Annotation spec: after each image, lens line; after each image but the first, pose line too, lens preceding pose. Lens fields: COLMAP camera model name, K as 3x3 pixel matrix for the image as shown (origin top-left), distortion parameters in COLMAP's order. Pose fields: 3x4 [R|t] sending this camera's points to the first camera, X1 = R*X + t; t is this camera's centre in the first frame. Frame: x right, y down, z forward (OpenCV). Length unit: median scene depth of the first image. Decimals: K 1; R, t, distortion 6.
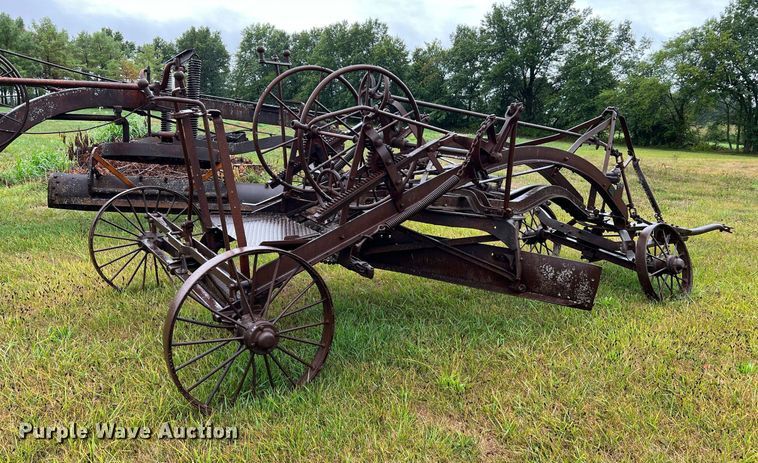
lens RADIAL K [[568.4, 0, 379.0], [0, 568.4, 231.5], [0, 0, 1]] dist [0.001389, 0.054124]
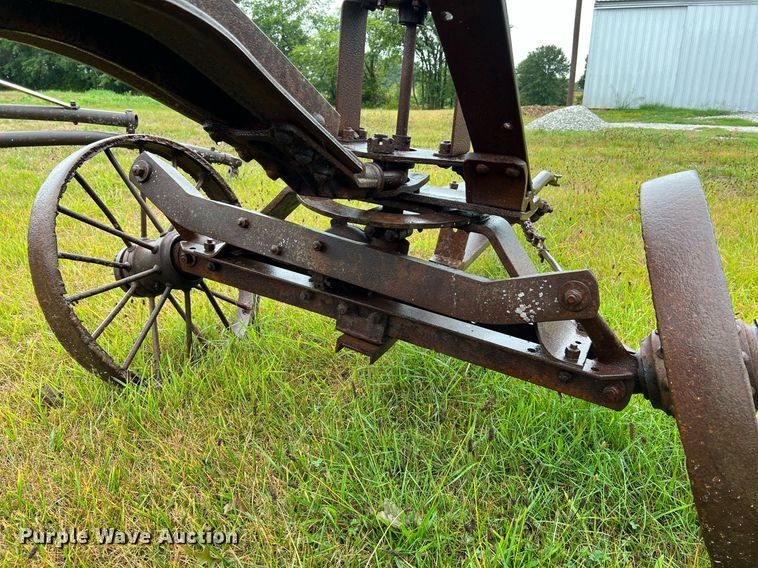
lens RADIAL K [[569.5, 0, 380.5], [0, 569.5, 286.7], [0, 0, 1]] dist [0.046859, -0.048487]
pose [[0.877371, -0.188787, 0.441112, 0.254379], [0.125918, 0.977713, 0.167991, -0.017680], [-0.462996, -0.091847, 0.881589, 0.737962]]
